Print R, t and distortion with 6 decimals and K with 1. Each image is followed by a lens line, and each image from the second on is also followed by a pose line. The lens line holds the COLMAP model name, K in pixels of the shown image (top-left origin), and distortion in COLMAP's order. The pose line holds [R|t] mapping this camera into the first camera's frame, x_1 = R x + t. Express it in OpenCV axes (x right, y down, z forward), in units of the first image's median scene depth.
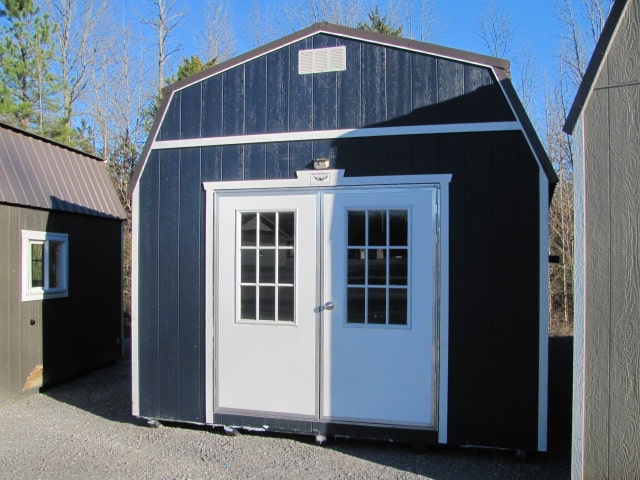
lens RADIAL K [[678.7, 0, 325.0], [0, 678.7, 237.7], [0, 0, 1]] dist [-0.214022, 0.274058]
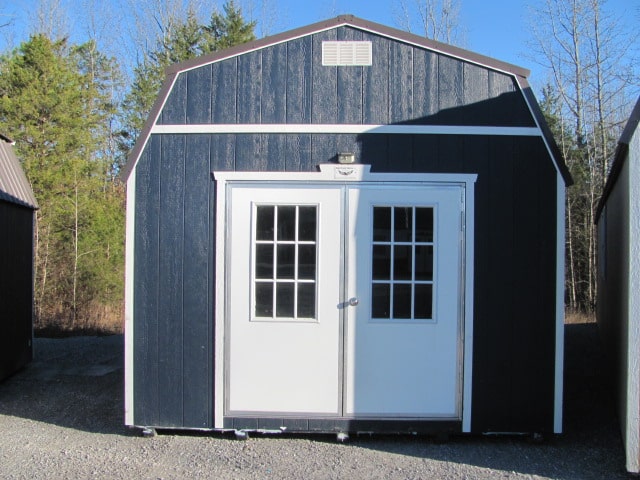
lens RADIAL K [[678.7, 0, 325.0], [0, 678.7, 237.7], [0, 0, 1]] dist [-0.214022, 0.274058]
pose [[0.960239, 0.013573, 0.278848, -0.305916], [-0.015887, 0.999856, 0.006038, 0.001340], [-0.278726, -0.010228, 0.960316, 0.059165]]
